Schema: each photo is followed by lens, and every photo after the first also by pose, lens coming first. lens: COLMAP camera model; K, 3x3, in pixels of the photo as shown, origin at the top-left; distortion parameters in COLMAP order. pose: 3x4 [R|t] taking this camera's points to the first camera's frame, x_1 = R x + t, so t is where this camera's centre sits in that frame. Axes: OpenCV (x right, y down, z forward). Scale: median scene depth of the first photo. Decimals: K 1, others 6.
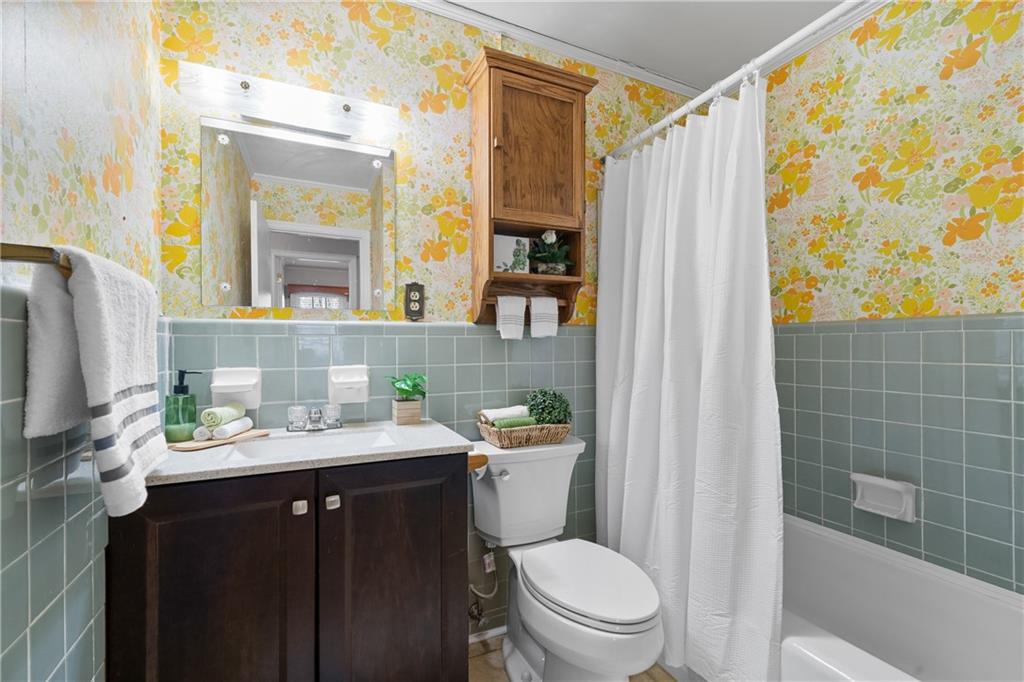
lens RADIAL K [[455.0, 0, 511.5], [0, 455.0, 344.3], [0, 0, 1]] dist [0.001147, 0.001427]
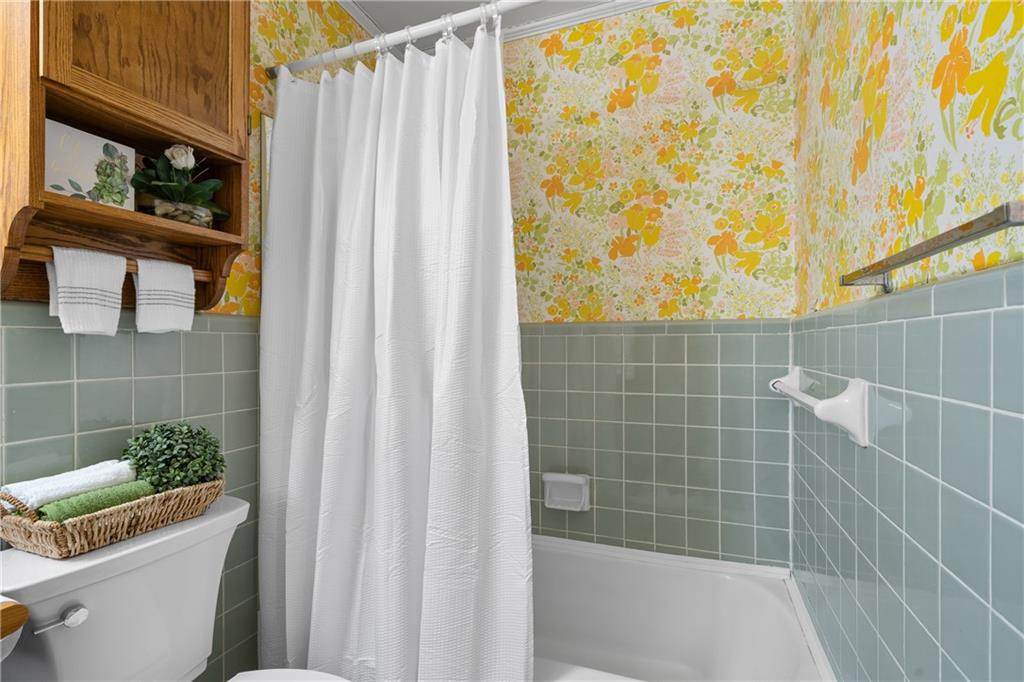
lens RADIAL K [[469.9, 0, 512.8], [0, 469.9, 344.2], [0, 0, 1]] dist [0.000465, 0.000030]
pose [[0.718362, 0.006793, 0.695637, -0.027509], [-0.002876, 0.999973, -0.006794, 0.002292], [-0.695664, 0.002880, 0.718362, 0.298066]]
